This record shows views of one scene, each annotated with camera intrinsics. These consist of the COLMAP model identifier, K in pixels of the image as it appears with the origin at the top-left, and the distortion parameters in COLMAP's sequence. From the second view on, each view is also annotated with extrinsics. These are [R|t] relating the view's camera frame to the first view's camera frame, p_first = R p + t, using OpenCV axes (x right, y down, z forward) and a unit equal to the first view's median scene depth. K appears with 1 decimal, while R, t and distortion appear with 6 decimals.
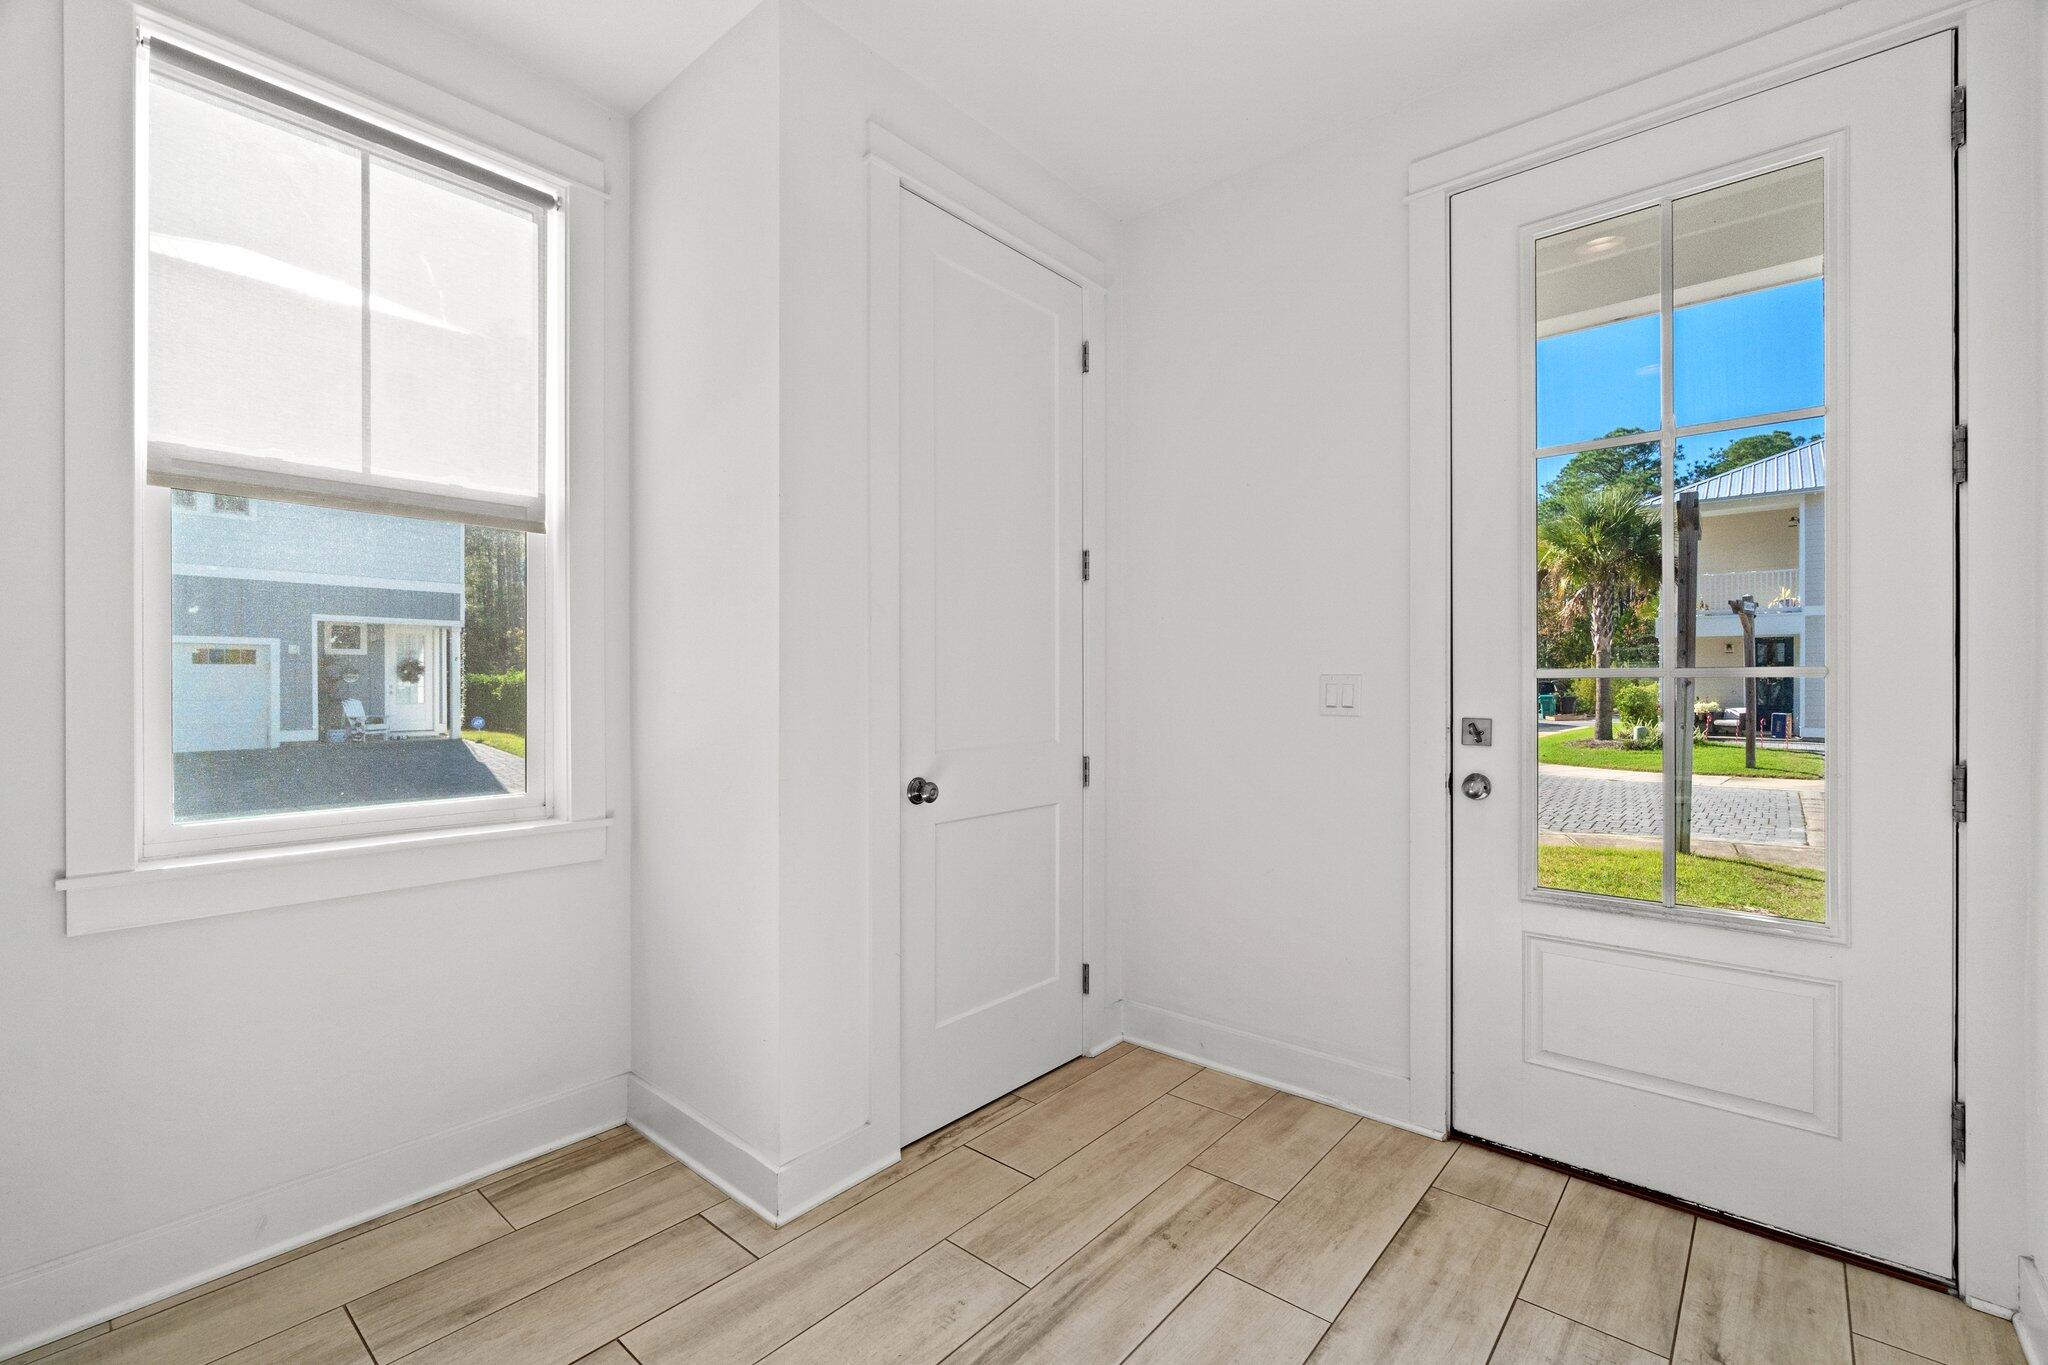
lens RADIAL K [[896.8, 0, 1033.1], [0, 896.8, 696.1], [0, 0, 1]] dist [-0.001810, 0.000981]
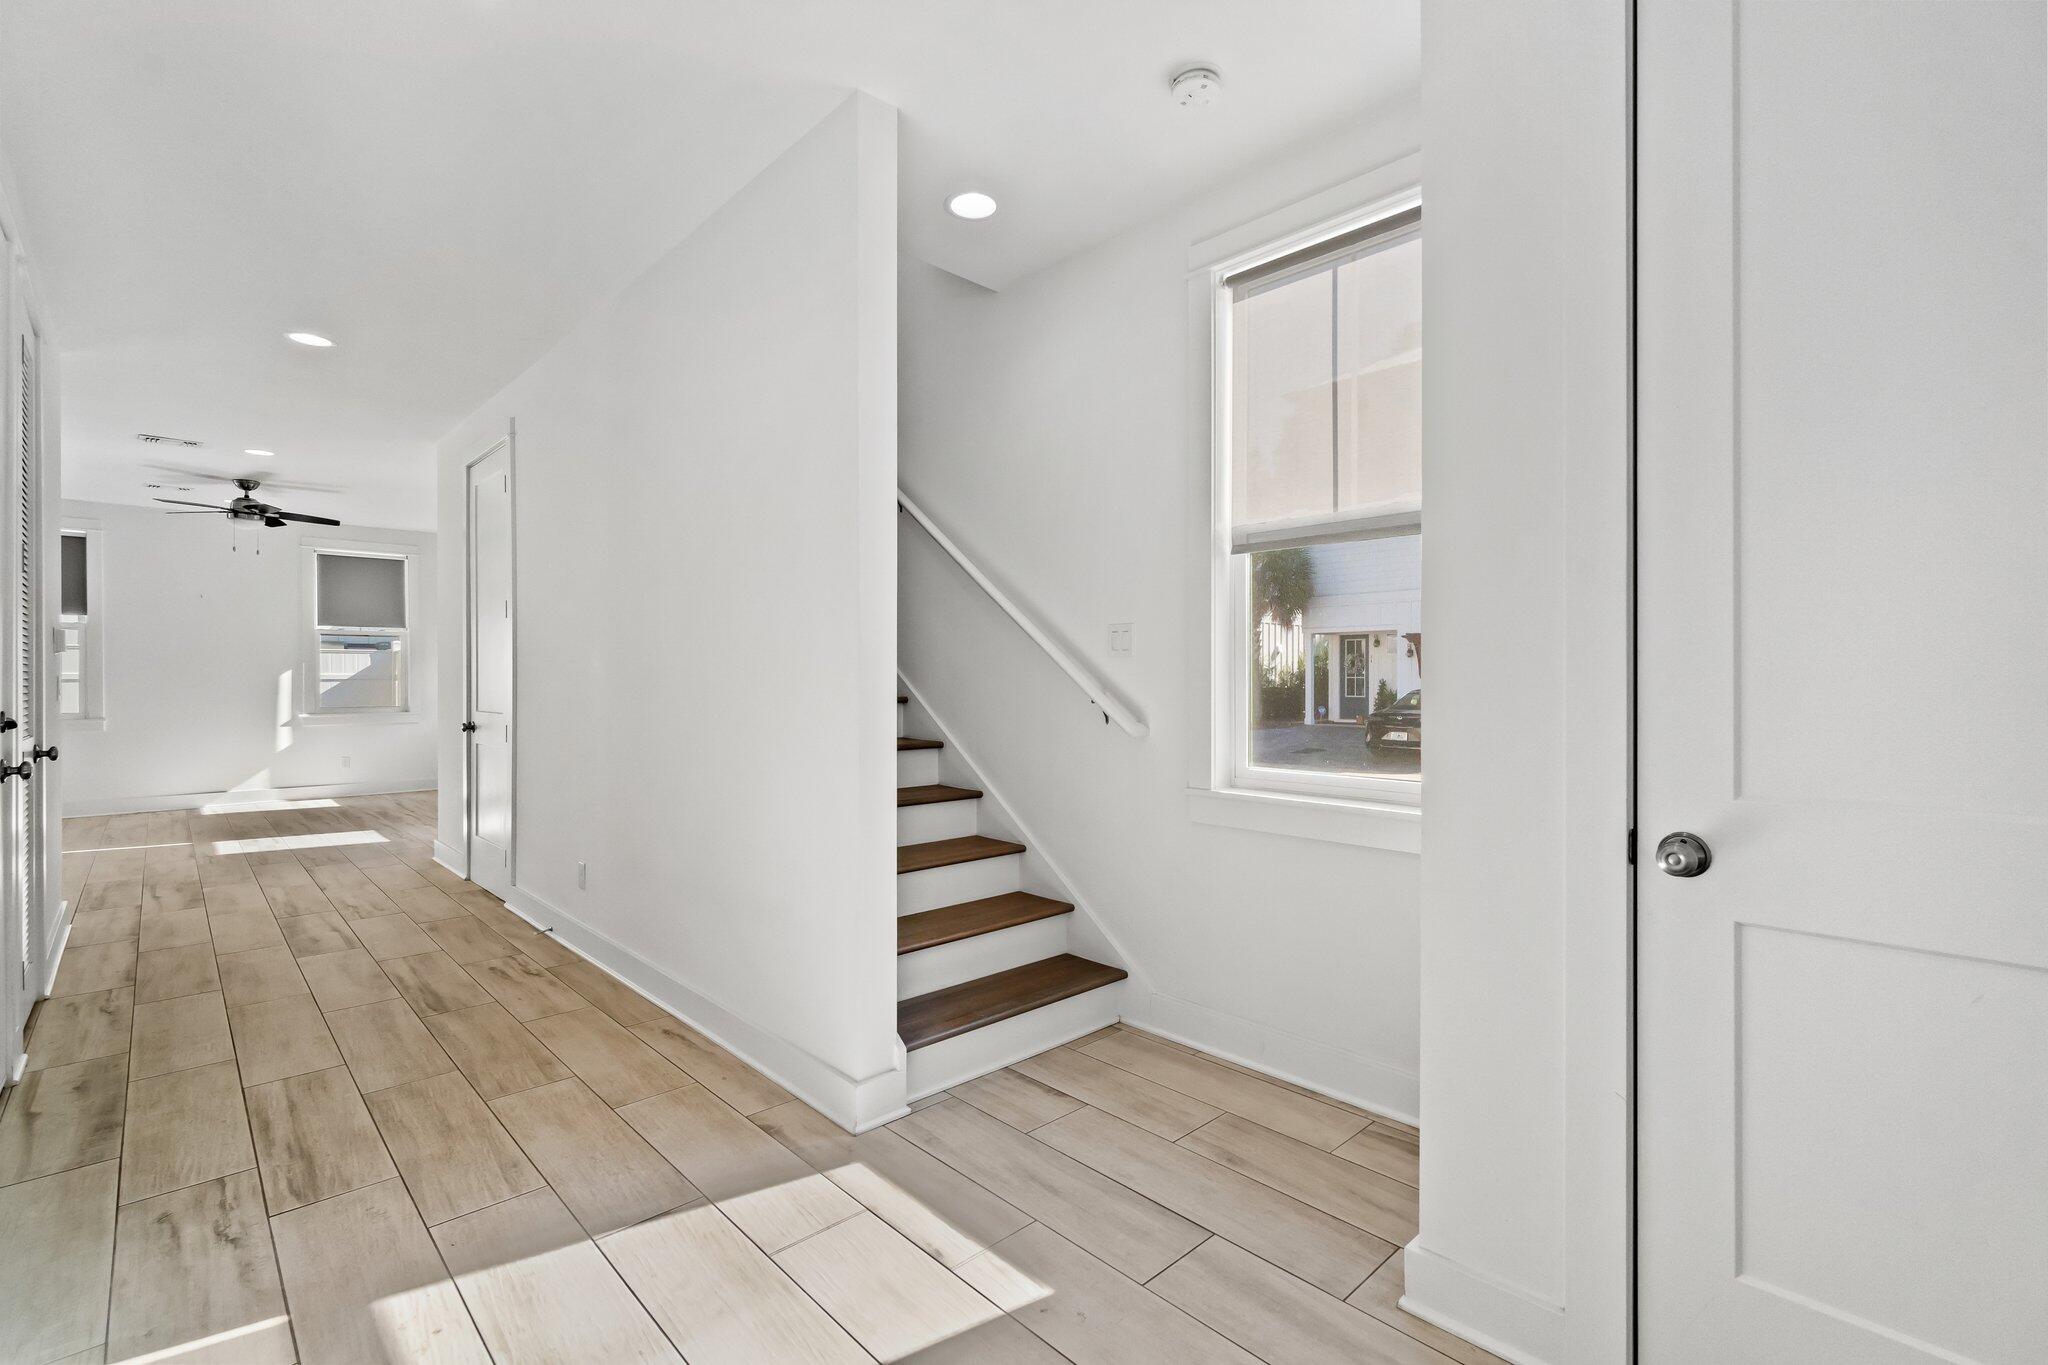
lens RADIAL K [[896.8, 0, 1007.6], [0, 896.8, 692.3], [0, 0, 1]] dist [-0.001810, 0.000981]
pose [[-0.115238, 0.013065, -0.993252, 0.628550], [-0.015273, 0.999772, 0.014923, -0.004828], [0.993221, 0.016890, -0.115012, 0.742691]]
